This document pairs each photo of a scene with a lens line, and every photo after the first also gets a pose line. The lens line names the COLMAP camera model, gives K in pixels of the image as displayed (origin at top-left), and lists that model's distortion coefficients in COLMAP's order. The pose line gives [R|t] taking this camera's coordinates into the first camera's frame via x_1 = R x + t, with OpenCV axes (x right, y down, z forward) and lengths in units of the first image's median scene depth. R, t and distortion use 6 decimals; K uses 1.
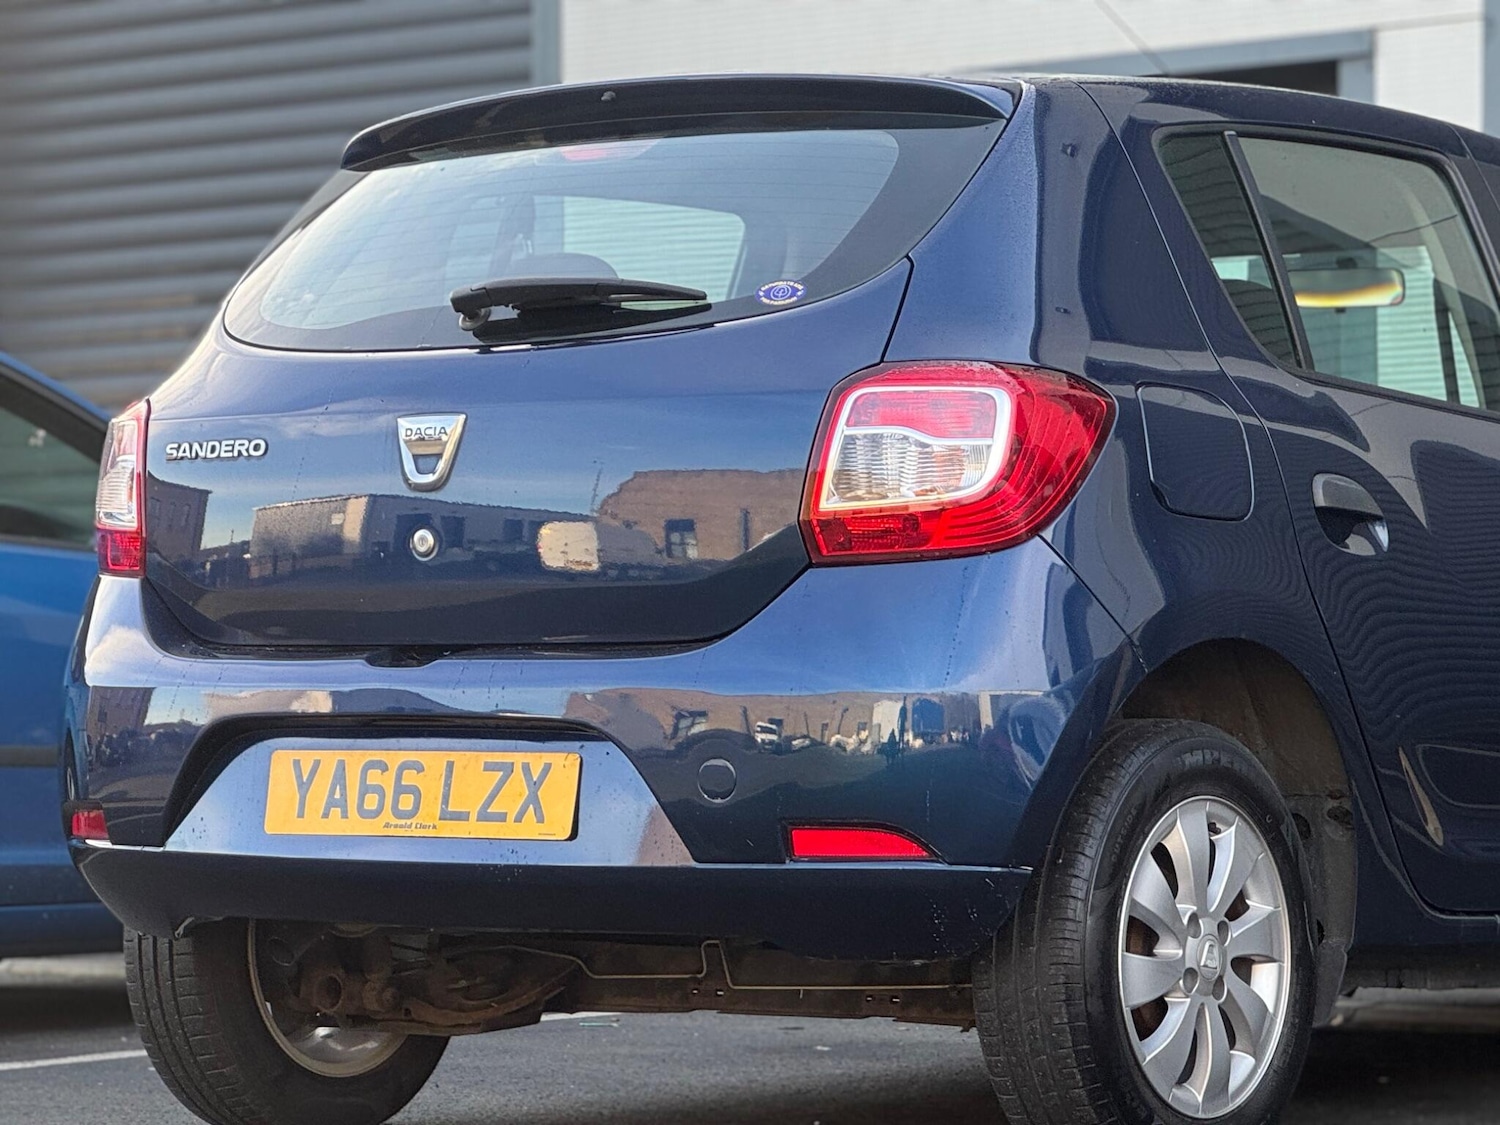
lens RADIAL K [[5316.4, 0, 748.4], [0, 5316.4, 573.3], [0, 0, 1]] dist [-0.140734, 0.000000]
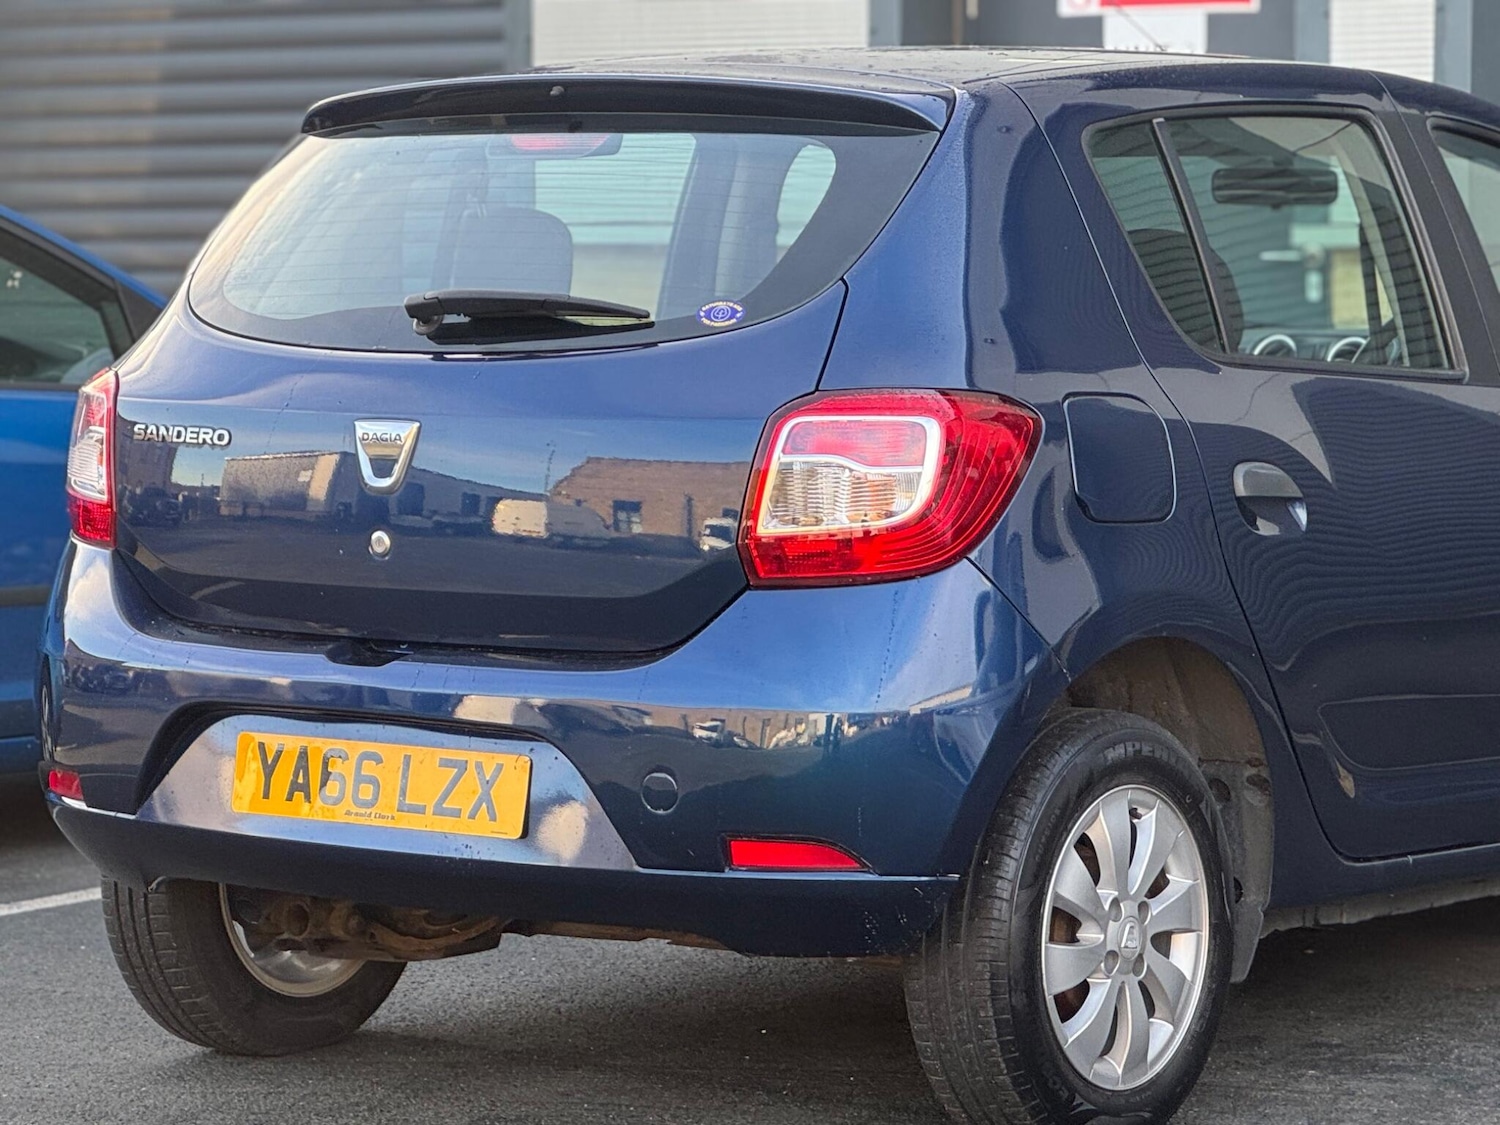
lens RADIAL K [[5316.4, 0, 759.0], [0, 5316.4, 555.7], [0, 0, 1]] dist [-0.140734, 0.000000]
pose [[0.999996, -0.001436, 0.002619, 0.010508], [0.001163, 0.994868, 0.101175, -0.108252], [-0.002751, -0.101171, 0.994865, -0.039618]]
